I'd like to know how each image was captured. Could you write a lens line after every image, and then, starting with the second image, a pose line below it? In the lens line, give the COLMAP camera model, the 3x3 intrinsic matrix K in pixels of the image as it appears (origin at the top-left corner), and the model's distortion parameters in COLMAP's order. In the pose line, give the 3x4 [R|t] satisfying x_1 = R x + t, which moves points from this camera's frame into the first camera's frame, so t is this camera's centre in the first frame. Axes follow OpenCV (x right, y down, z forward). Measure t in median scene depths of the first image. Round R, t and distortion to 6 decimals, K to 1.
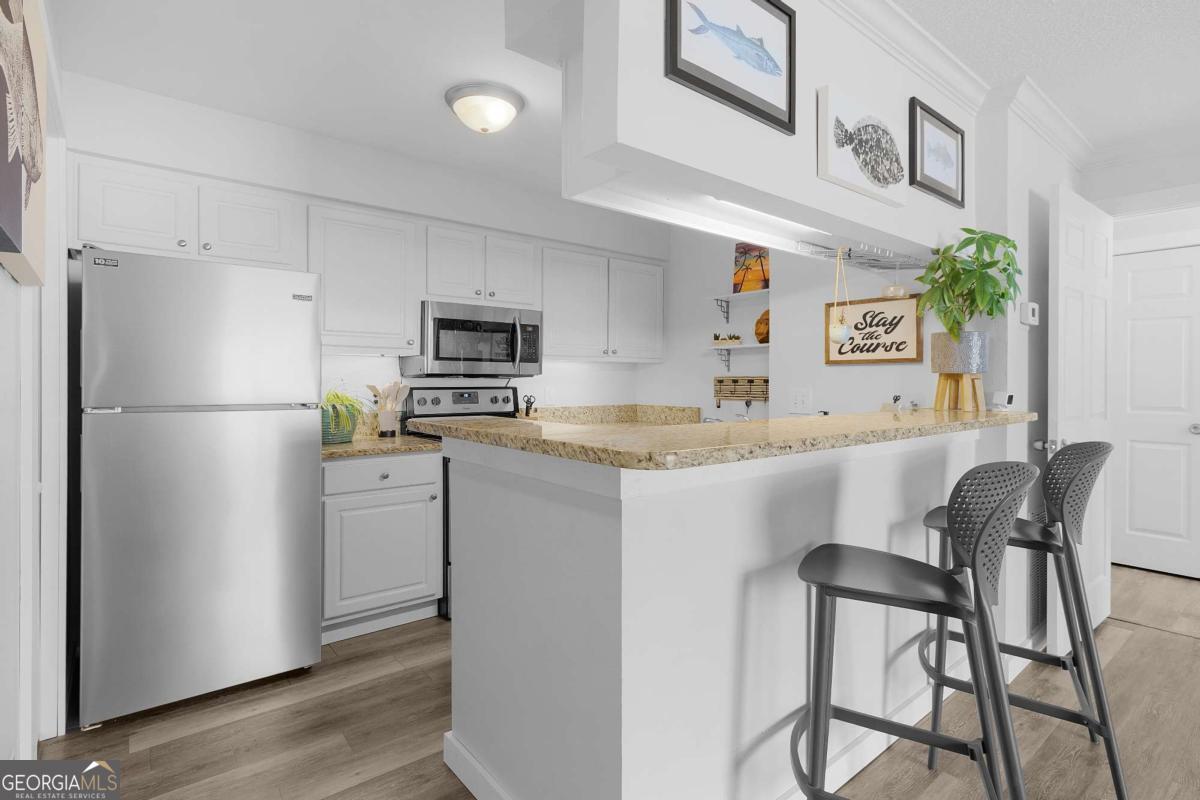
lens RADIAL K [[589.6, 0, 596.3], [0, 589.6, 389.6], [0, 0, 1]] dist [0.006626, 0.000376]
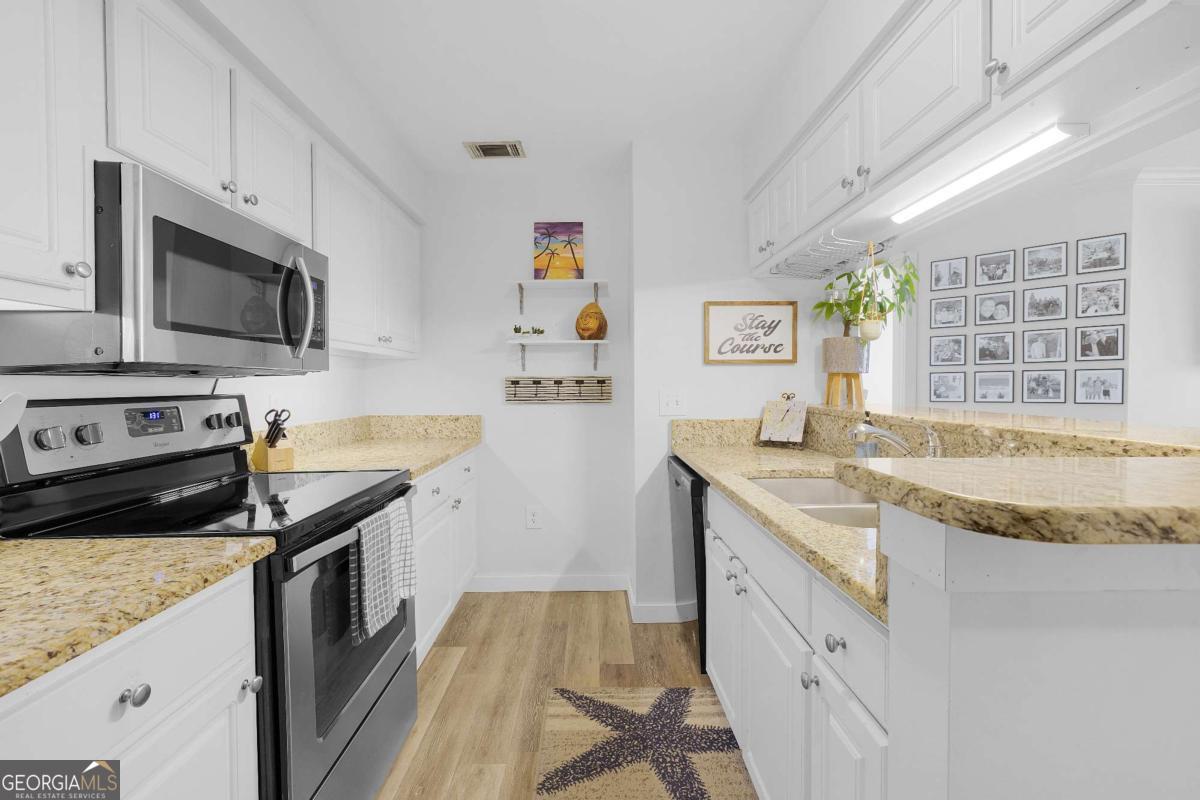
lens RADIAL K [[513.3, 0, 603.3], [0, 513.3, 393.2], [0, 0, 1]] dist [0.004739, 0.000785]
pose [[0.614968, -0.019596, 0.788309, -0.355763], [0.018068, 0.999779, 0.010757, -0.005607], [-0.788345, 0.007628, 0.615186, 0.557089]]
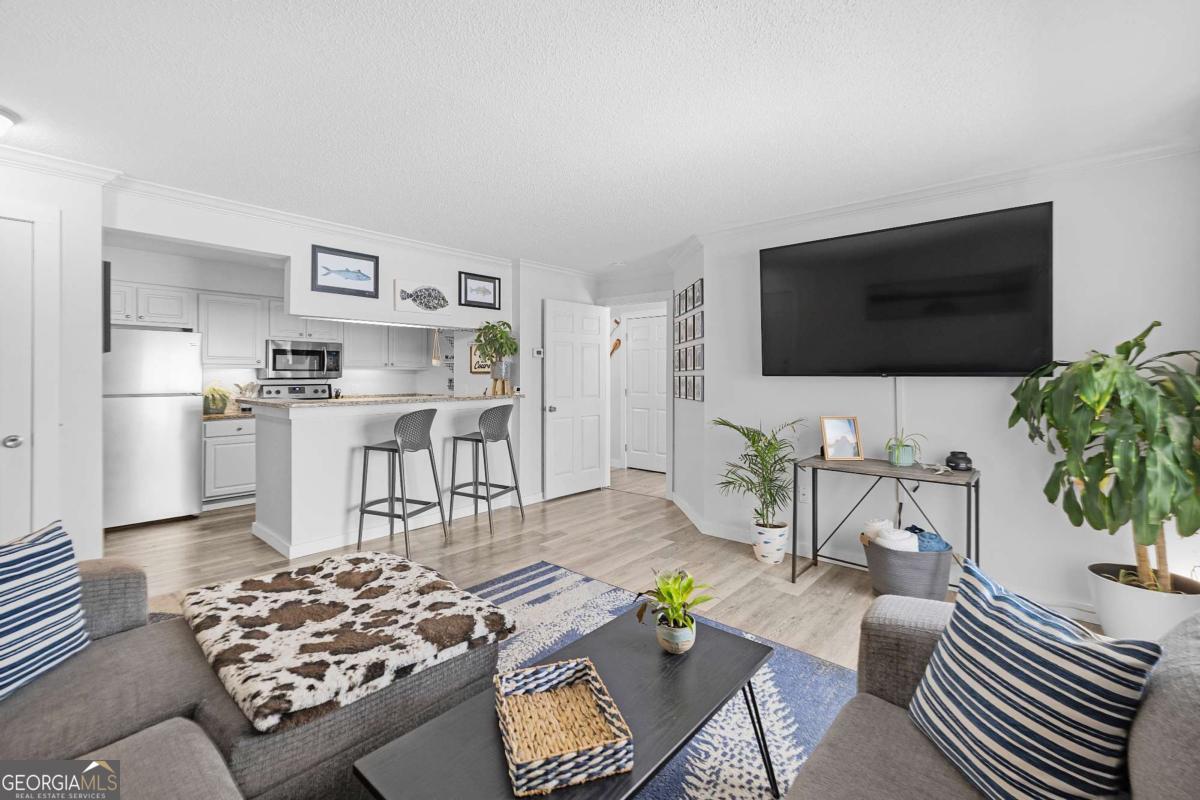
lens RADIAL K [[513.3, 0, 598.6], [0, 513.3, 378.7], [0, 0, 1]] dist [0.004739, 0.000785]
pose [[0.984743, -0.002931, 0.173990, 0.477926], [0.004262, 0.999964, -0.007278, -0.007150], [-0.173963, 0.007909, 0.984720, -0.834105]]
